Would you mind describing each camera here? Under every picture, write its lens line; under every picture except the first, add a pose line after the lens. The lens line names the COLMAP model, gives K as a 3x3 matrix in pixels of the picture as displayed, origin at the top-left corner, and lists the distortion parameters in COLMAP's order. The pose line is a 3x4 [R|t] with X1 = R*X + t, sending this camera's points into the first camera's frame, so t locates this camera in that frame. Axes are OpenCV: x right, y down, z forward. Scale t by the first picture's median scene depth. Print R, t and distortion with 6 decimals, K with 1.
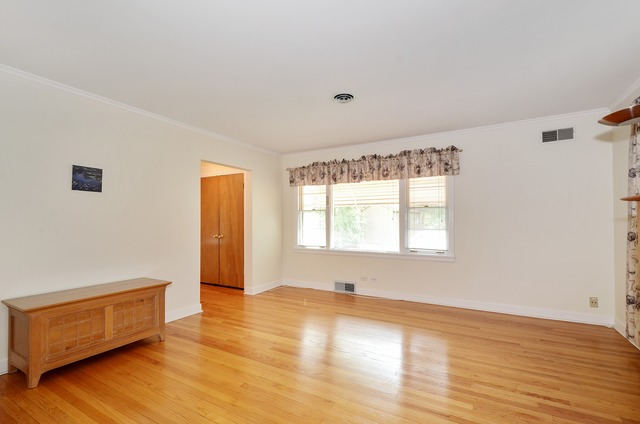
lens RADIAL K [[280.9, 0, 321.7], [0, 280.9, 226.1], [0, 0, 1]] dist [-0.036129, -0.000302]
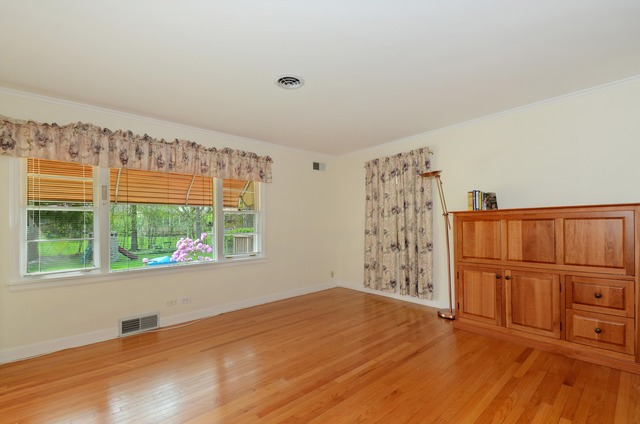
lens RADIAL K [[280.9, 0, 321.7], [0, 280.9, 226.1], [0, 0, 1]] dist [-0.036129, -0.000302]
pose [[0.291305, -0.004425, 0.956620, -0.477141], [0.030227, 0.999533, -0.004581, -0.000357], [-0.956153, 0.030250, 0.291303, 0.432848]]
